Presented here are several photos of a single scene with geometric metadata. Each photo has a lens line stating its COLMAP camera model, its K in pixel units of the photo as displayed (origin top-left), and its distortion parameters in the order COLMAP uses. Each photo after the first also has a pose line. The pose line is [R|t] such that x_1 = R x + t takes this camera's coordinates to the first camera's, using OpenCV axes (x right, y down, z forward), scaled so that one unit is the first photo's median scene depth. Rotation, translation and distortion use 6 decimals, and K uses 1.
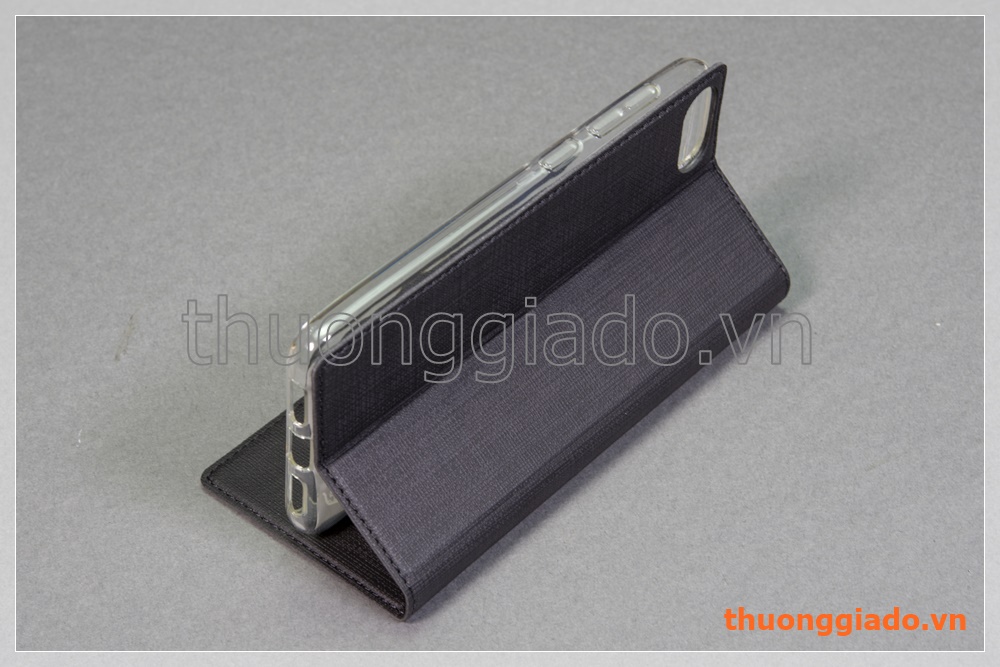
lens RADIAL K [[2657.8, 0, 500.0], [0, 2657.8, 333.5], [0, 0, 1]] dist [-0.039029, 0.784433]
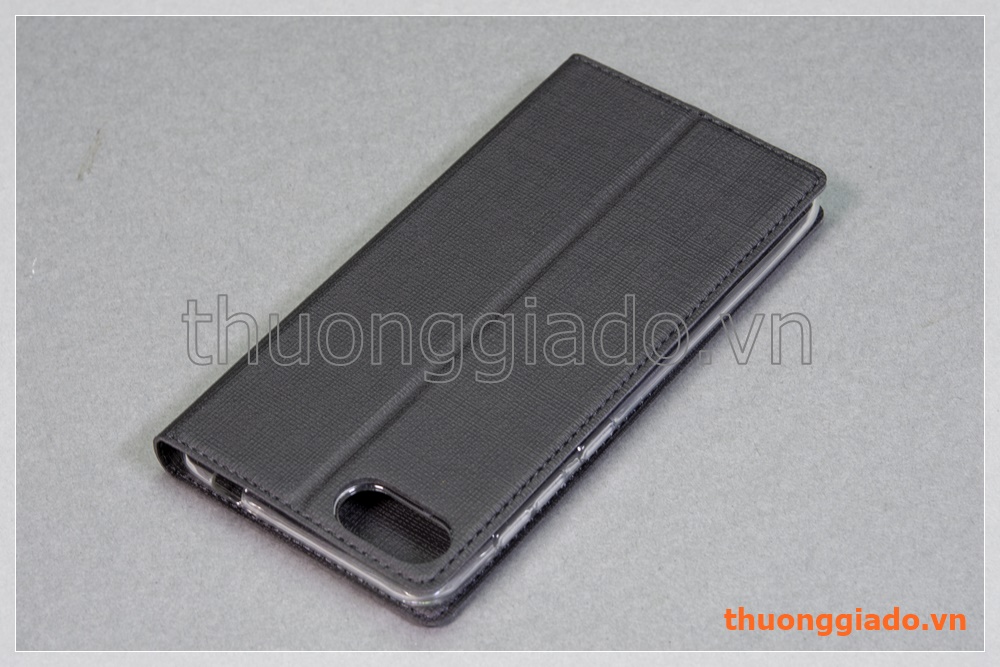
lens RADIAL K [[2657.8, 0, 500.0], [0, 2657.8, 333.5], [0, 0, 1]] dist [-0.039029, 0.784433]
pose [[0.999509, 0.023036, -0.021253, 0.015478], [-0.021359, 0.996878, 0.076016, -0.008985], [0.022938, -0.075525, 0.996880, 0.111202]]
